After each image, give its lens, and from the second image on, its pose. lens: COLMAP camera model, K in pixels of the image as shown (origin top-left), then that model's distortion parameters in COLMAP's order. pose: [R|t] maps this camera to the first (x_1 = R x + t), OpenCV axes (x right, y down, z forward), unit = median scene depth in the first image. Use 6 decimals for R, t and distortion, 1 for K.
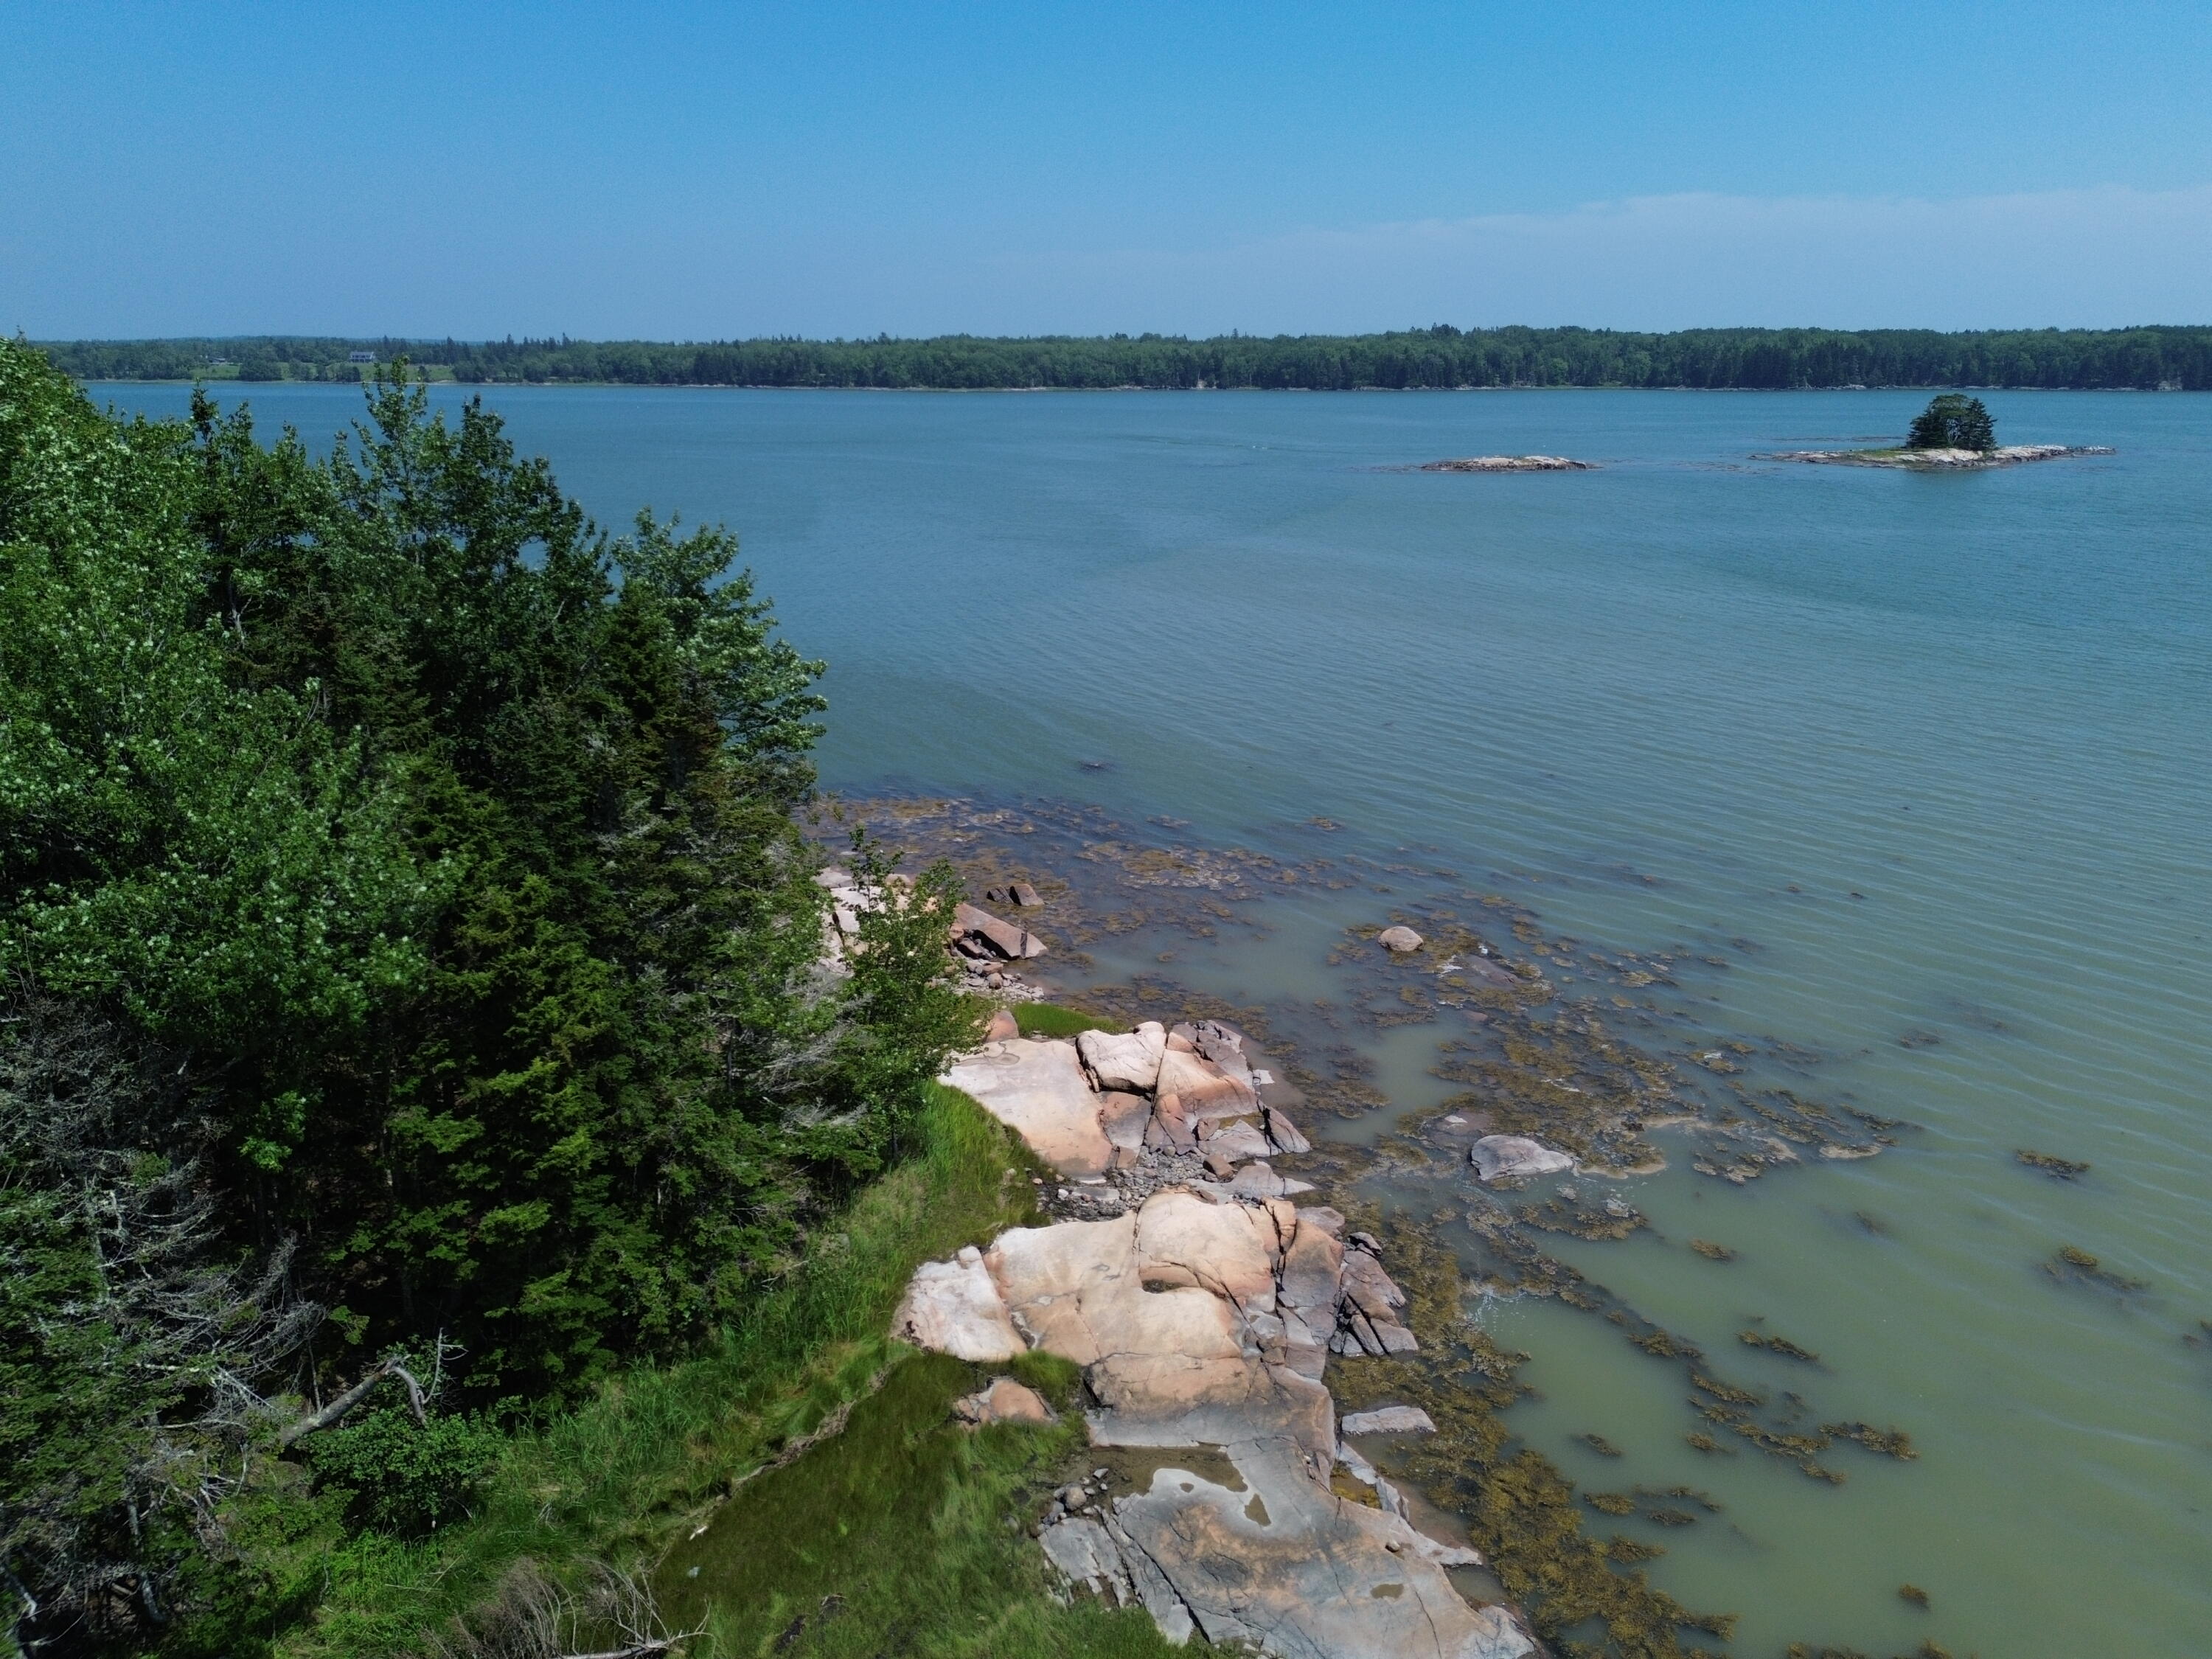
lens RADIAL K [[1546.8, 0, 1108.7], [0, 1546.8, 815.8], [0, 0, 1]] dist [0.087871, -0.099321]
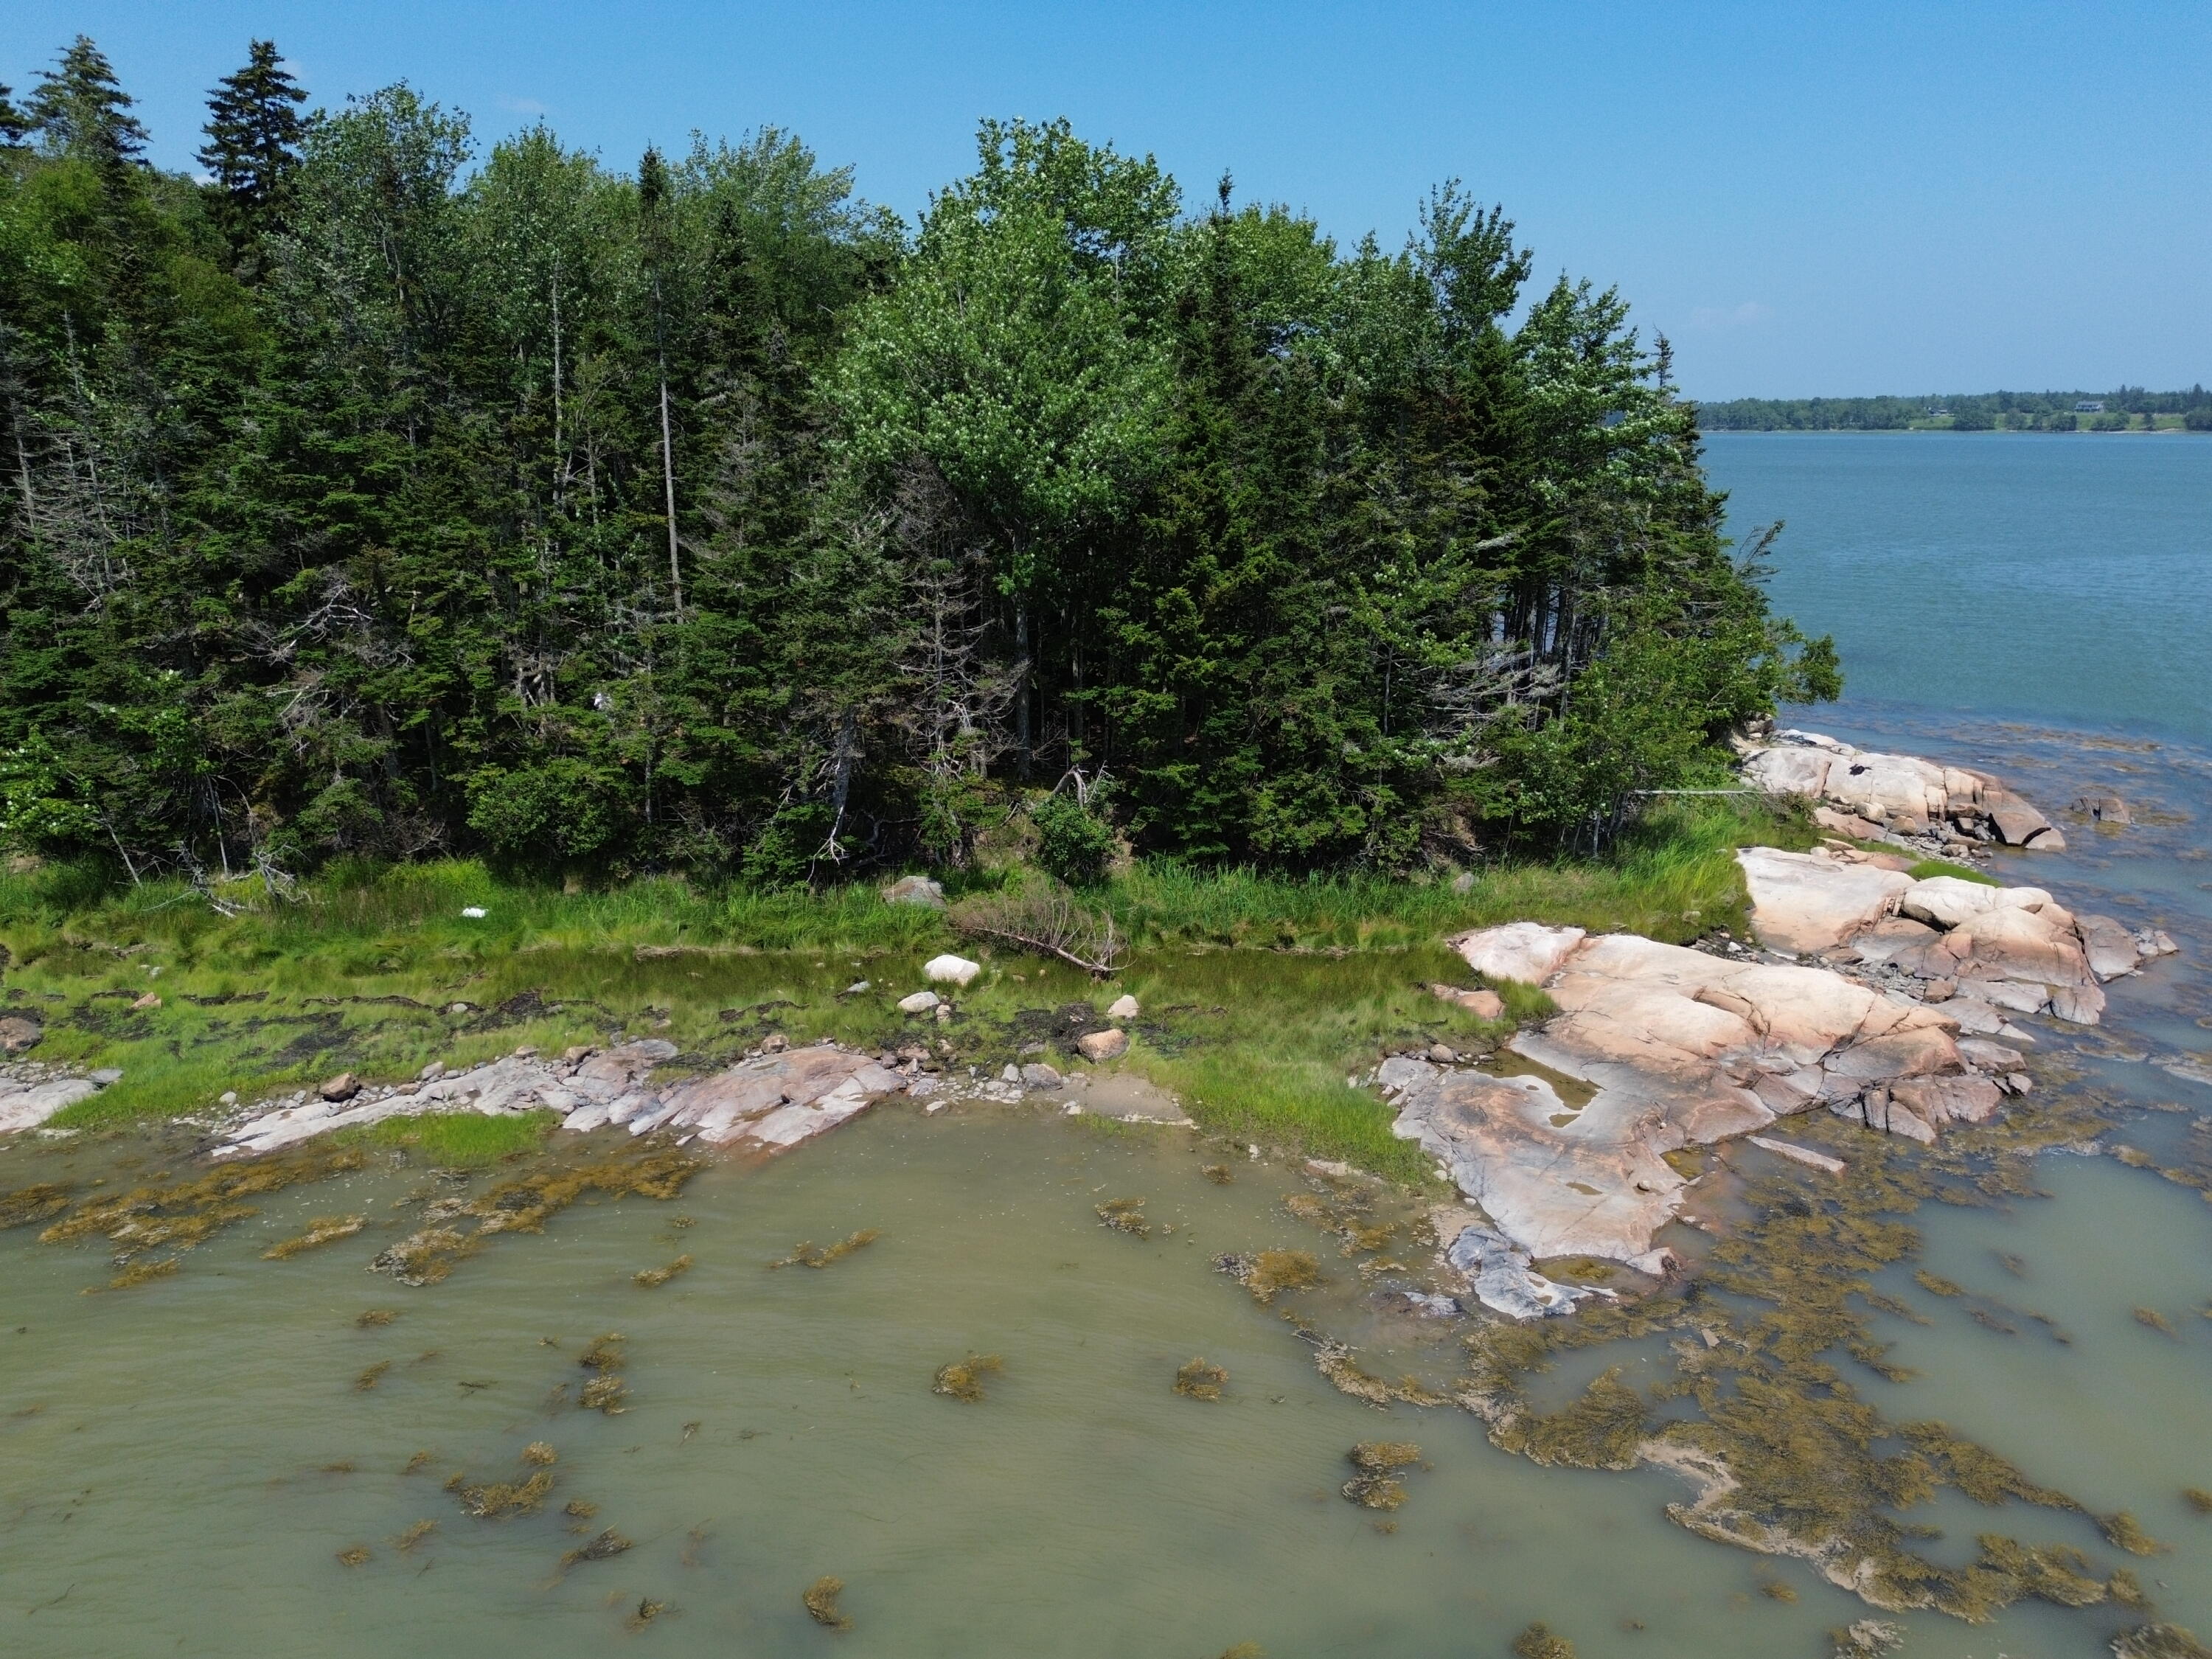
lens RADIAL K [[1546.8, 0, 1108.7], [0, 1546.8, 815.8], [0, 0, 1]] dist [0.087871, -0.099321]
pose [[0.562320, 0.203827, -0.801406, 0.634353], [-0.229488, 0.969543, 0.085566, 0.203060], [0.794438, 0.135797, 0.591969, 0.106090]]
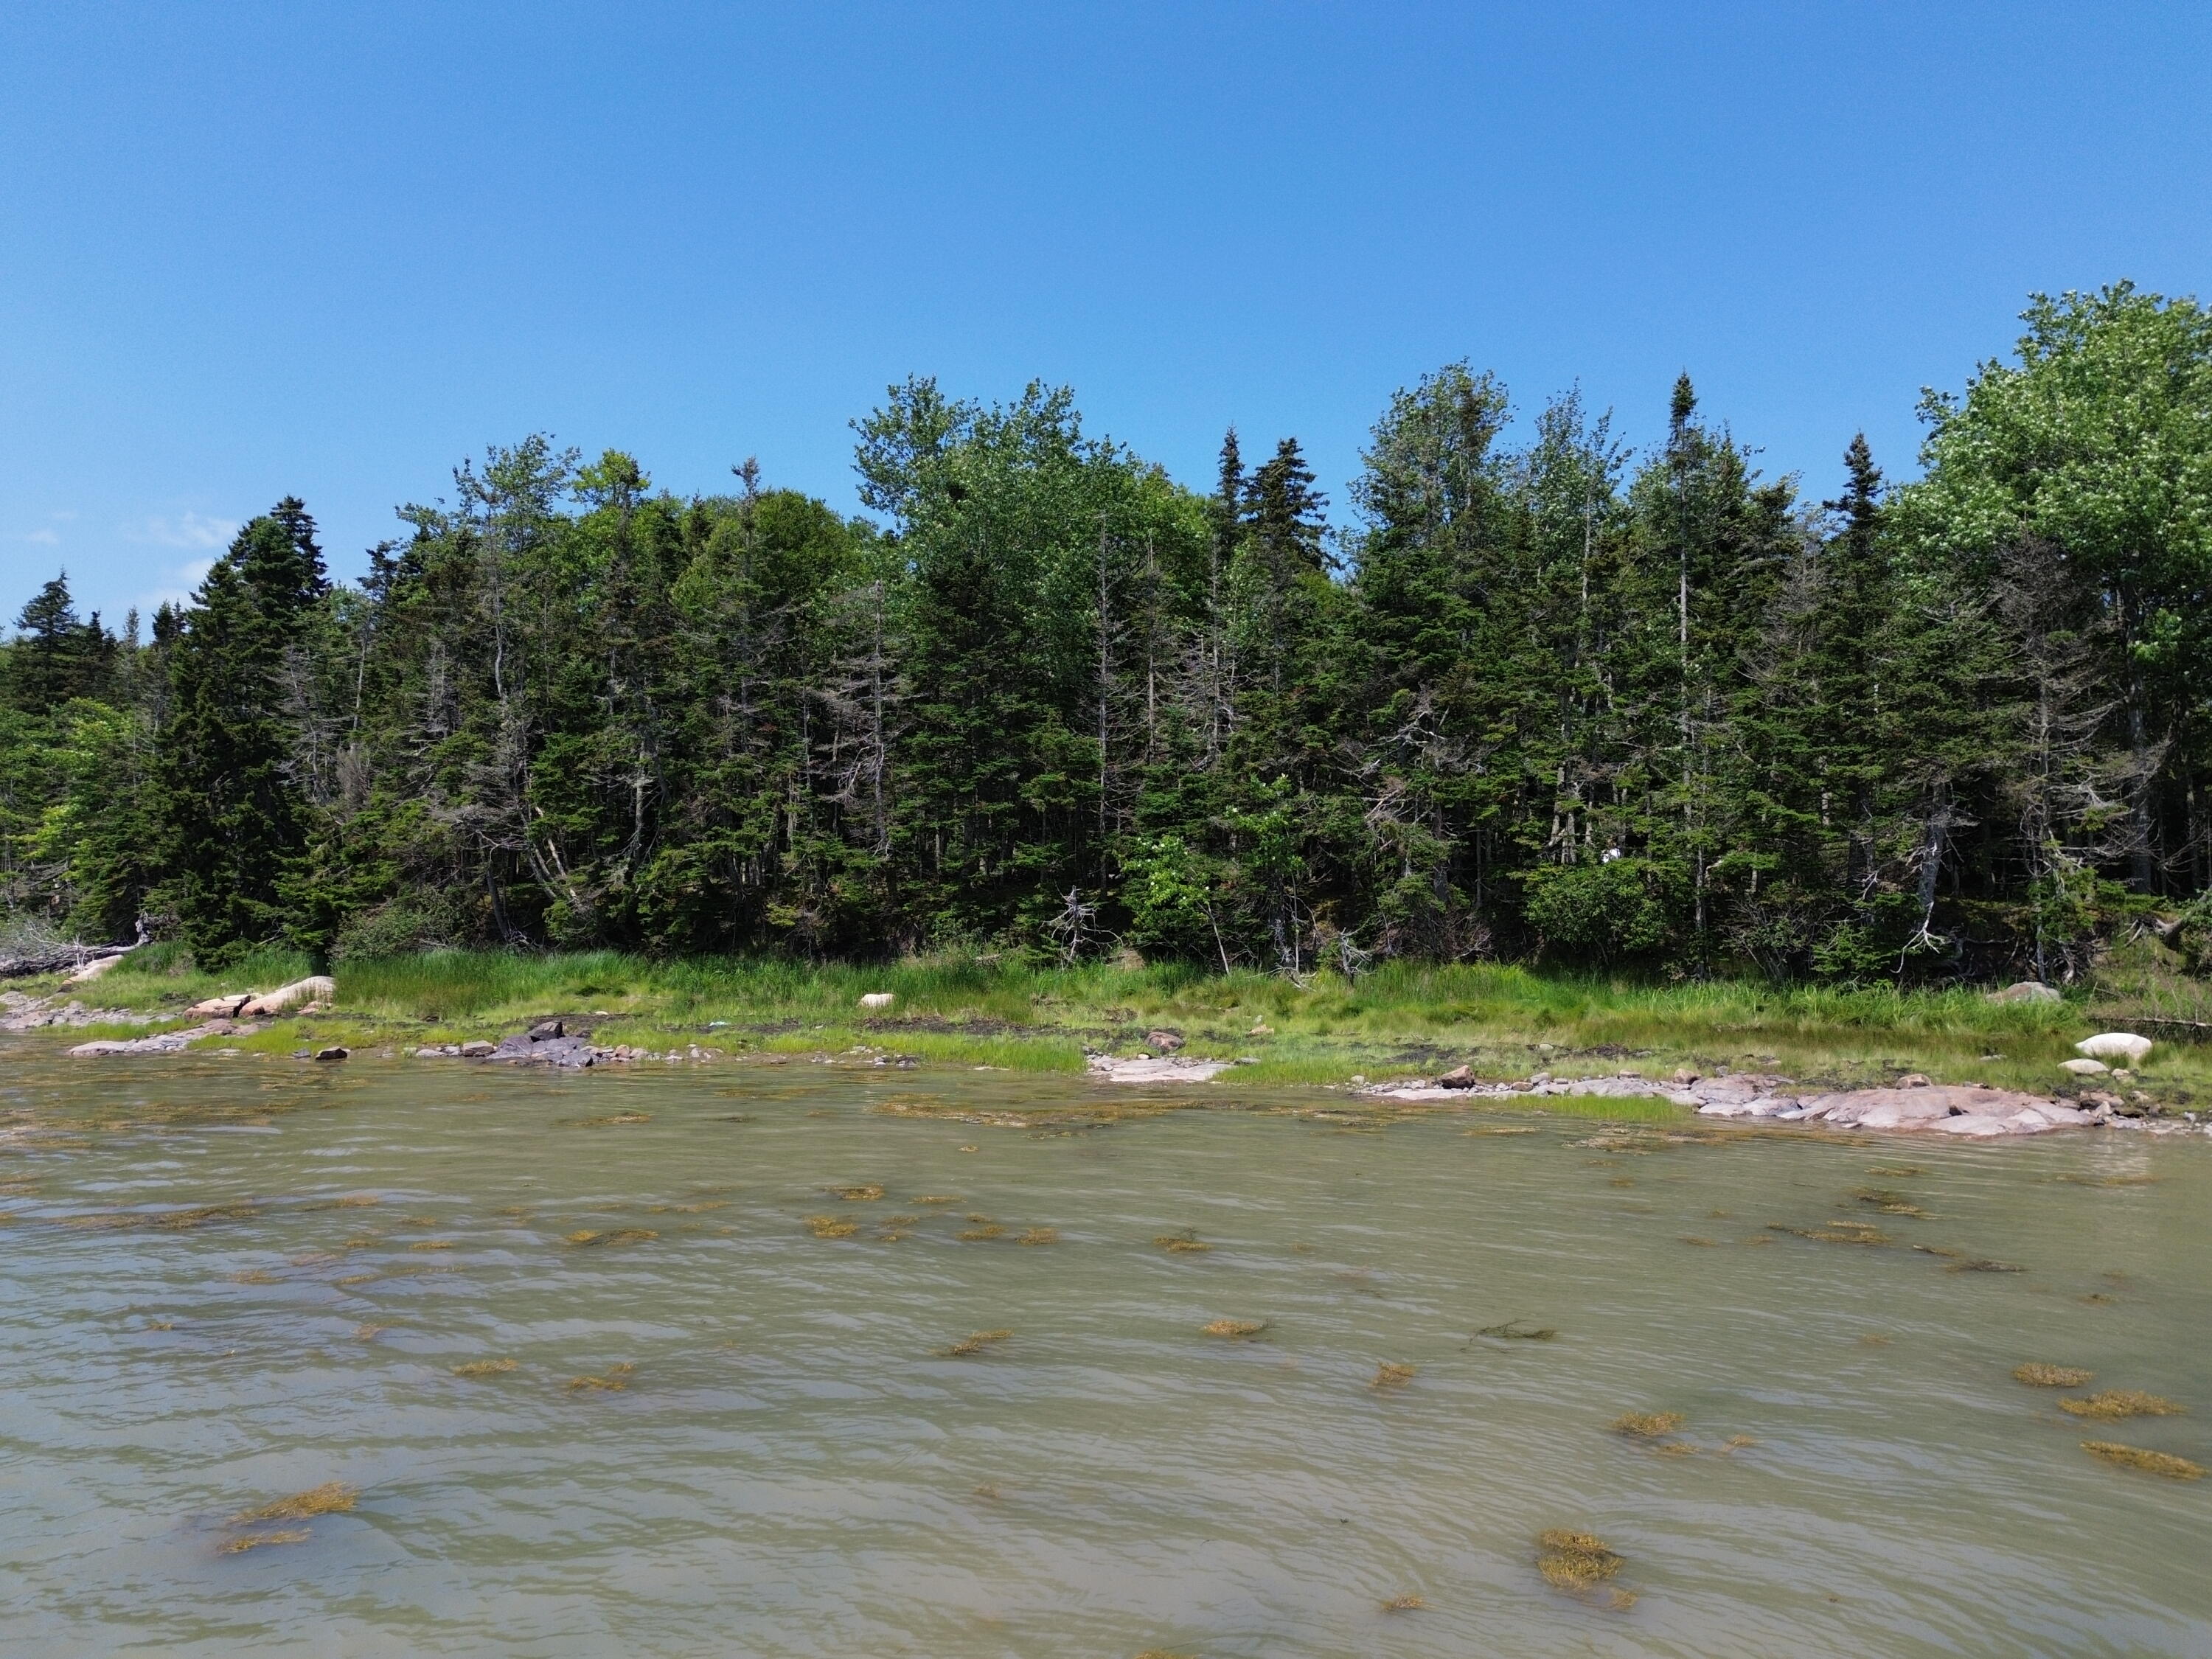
lens RADIAL K [[1546.8, 0, 1108.7], [0, 1546.8, 815.8], [0, 0, 1]] dist [0.087871, -0.099321]
pose [[0.111979, -0.057062, -0.992071, 0.602413], [-0.276614, 0.957101, -0.086273, 0.549900], [0.954435, 0.284081, 0.091391, -0.029534]]
